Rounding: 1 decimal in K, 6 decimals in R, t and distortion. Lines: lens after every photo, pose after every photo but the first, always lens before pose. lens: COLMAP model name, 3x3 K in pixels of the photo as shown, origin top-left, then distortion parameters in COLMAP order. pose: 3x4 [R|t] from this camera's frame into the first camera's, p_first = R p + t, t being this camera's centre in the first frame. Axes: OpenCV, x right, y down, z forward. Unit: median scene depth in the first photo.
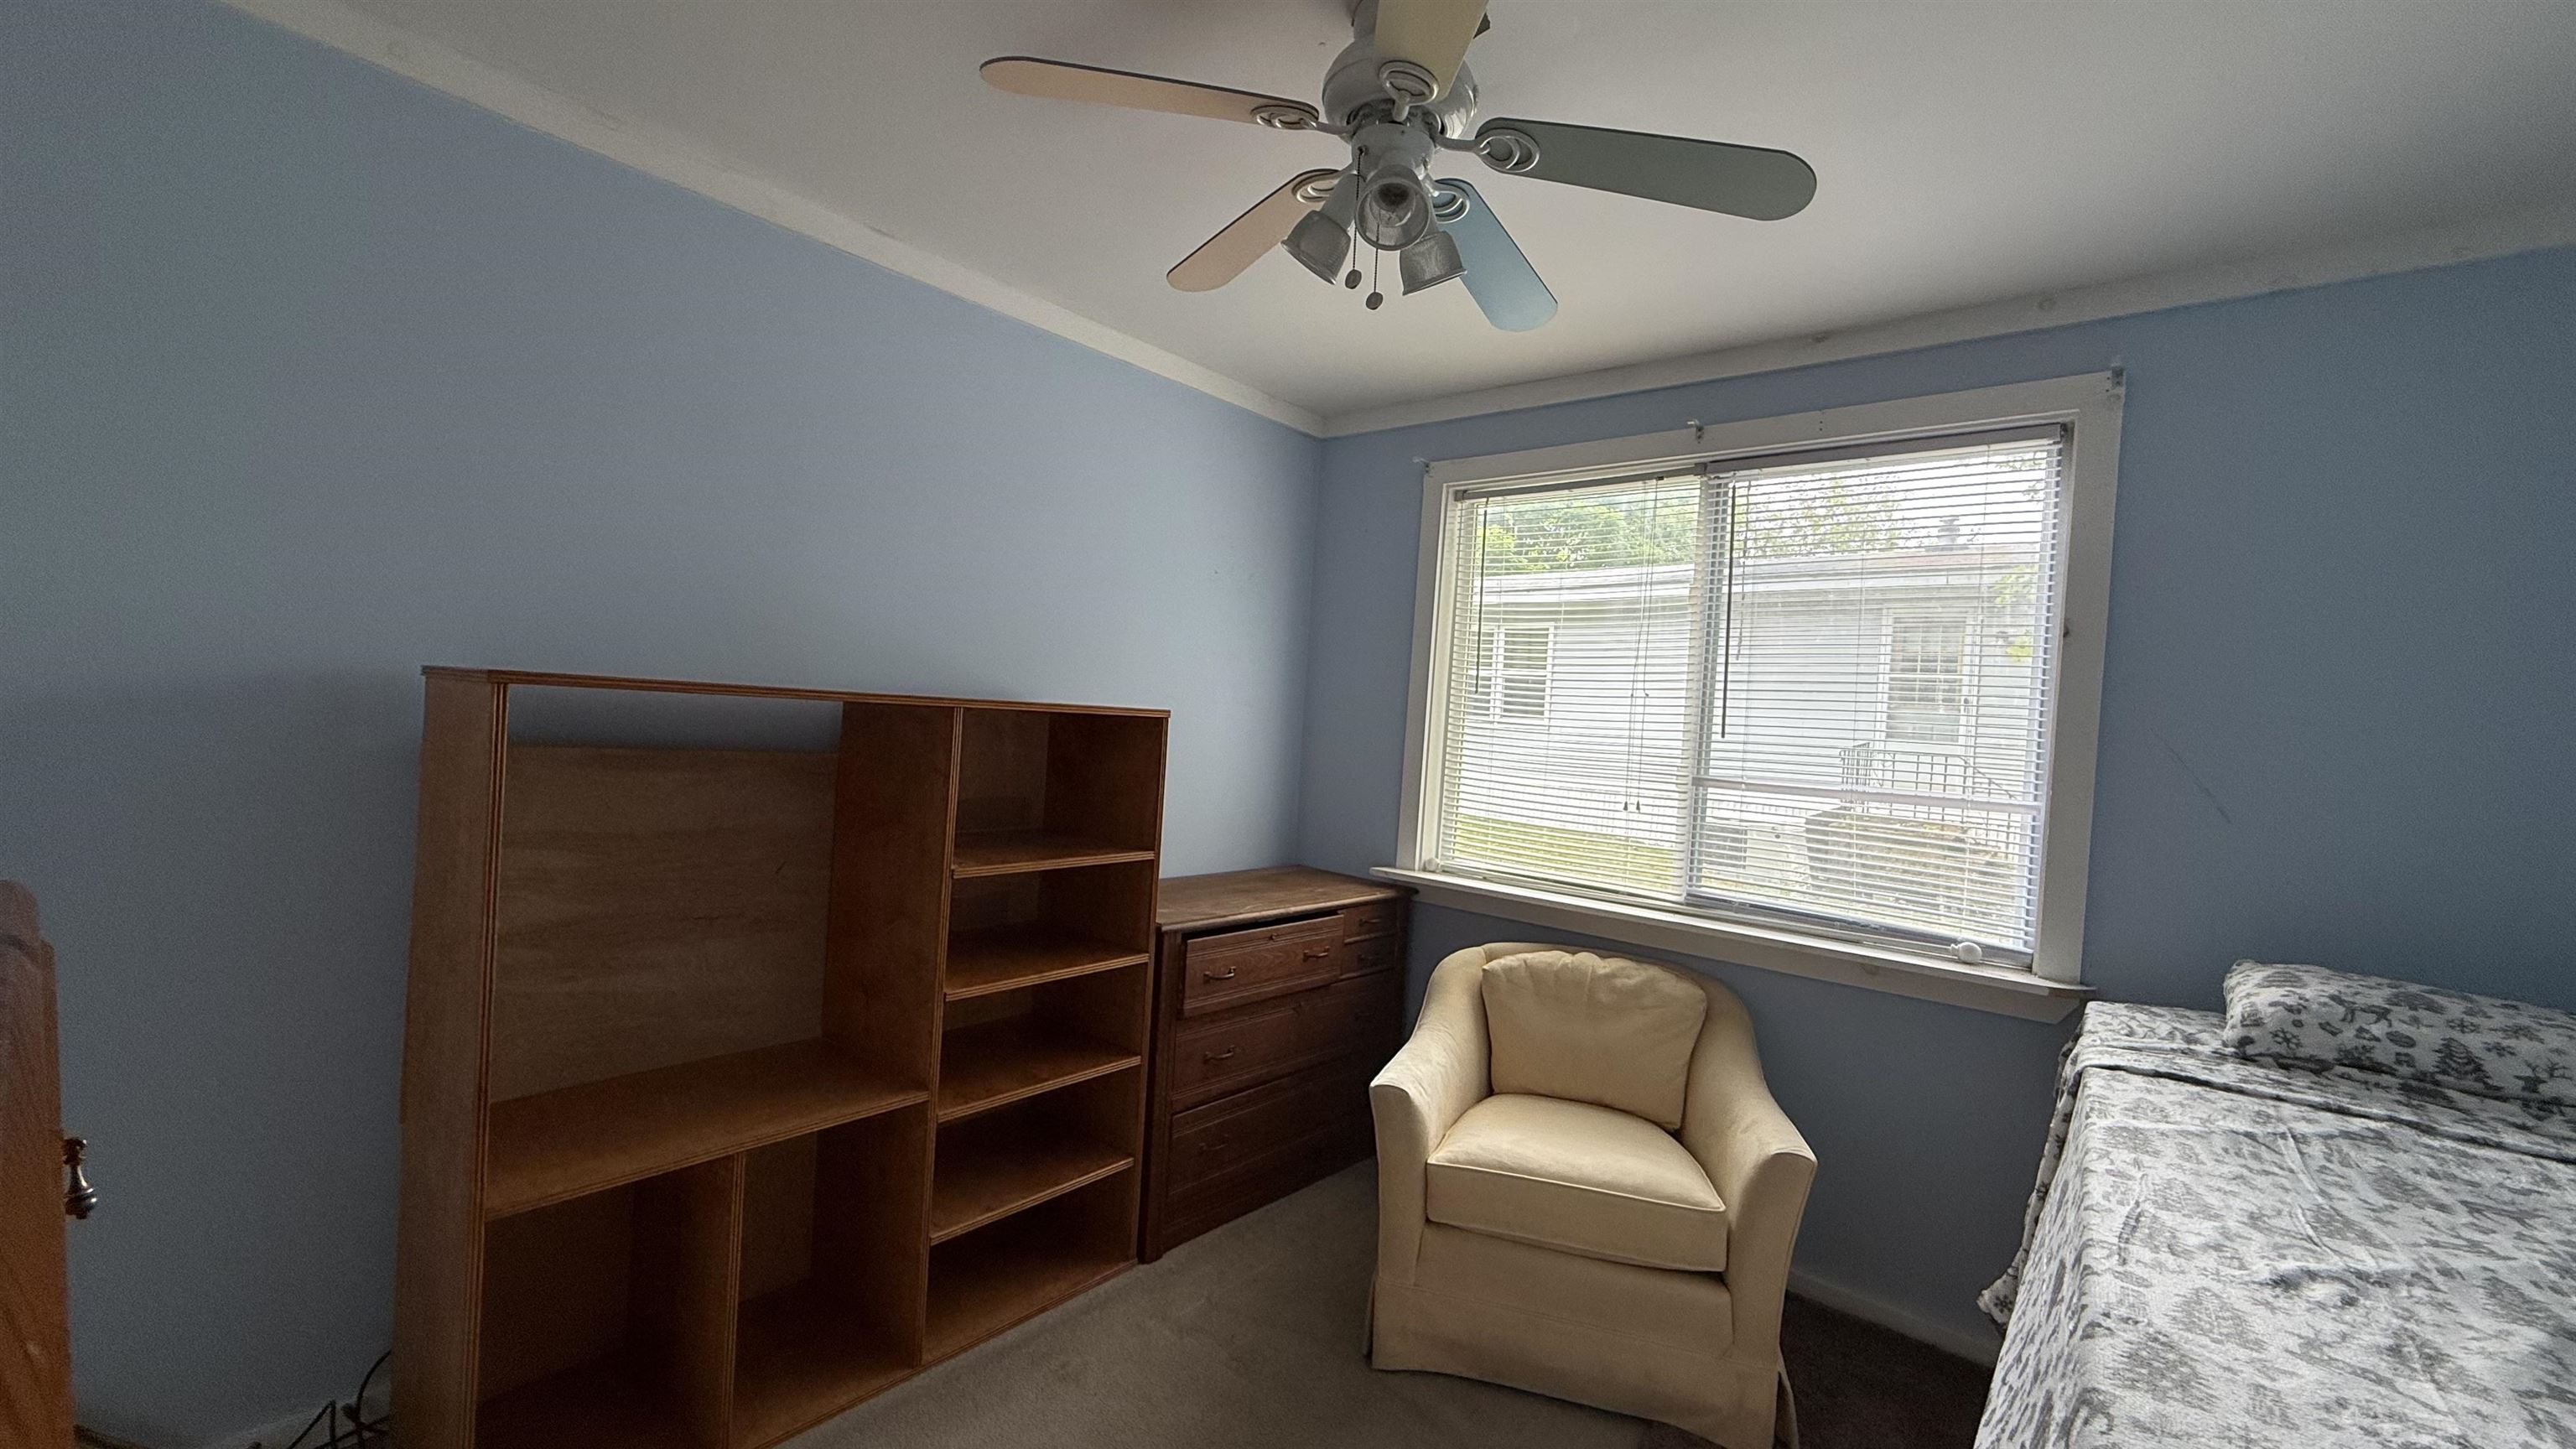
lens RADIAL K [[1026.4, 0, 1285.6], [0, 1026.4, 727.9], [0, 0, 1]] dist [0.000382, 0.000368]
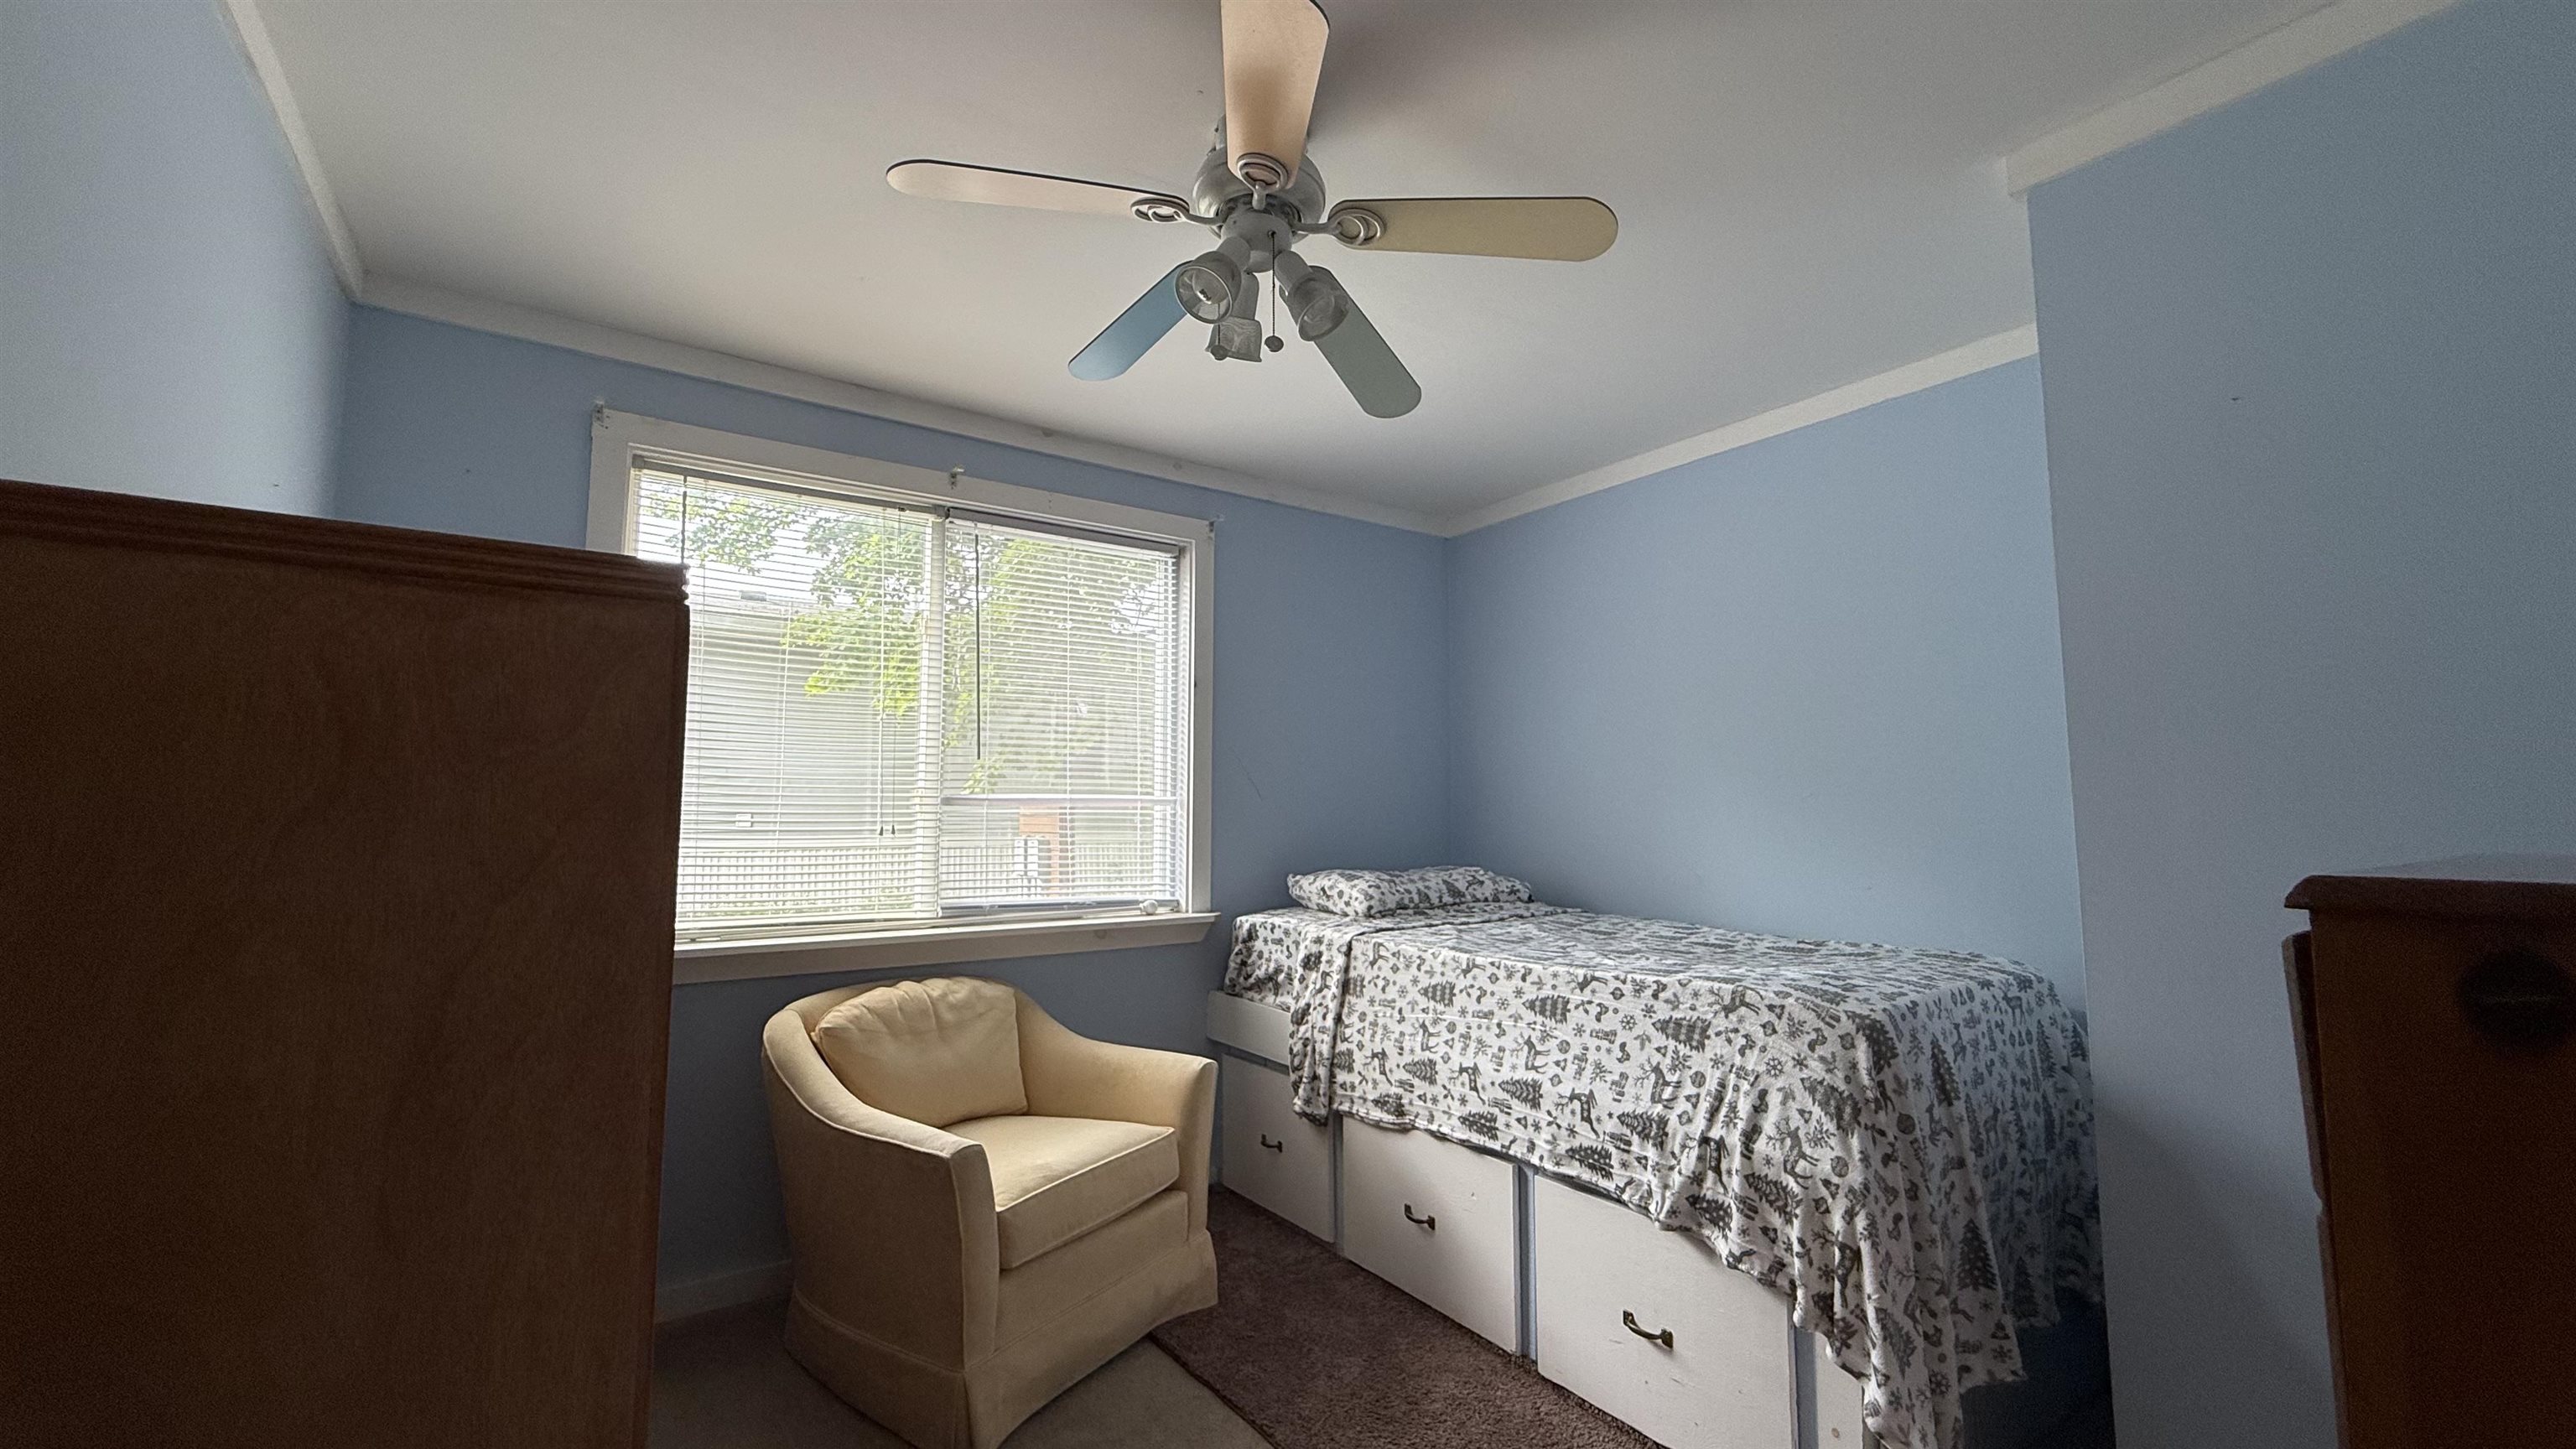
lens RADIAL K [[1026.4, 0, 1285.6], [0, 1026.4, 727.9], [0, 0, 1]] dist [0.000382, 0.000368]
pose [[0.253485, 0.009496, 0.967293, -0.594688], [0.019723, 0.999693, -0.014983, -0.001717], [-0.967138, 0.022876, 0.253220, 0.416998]]
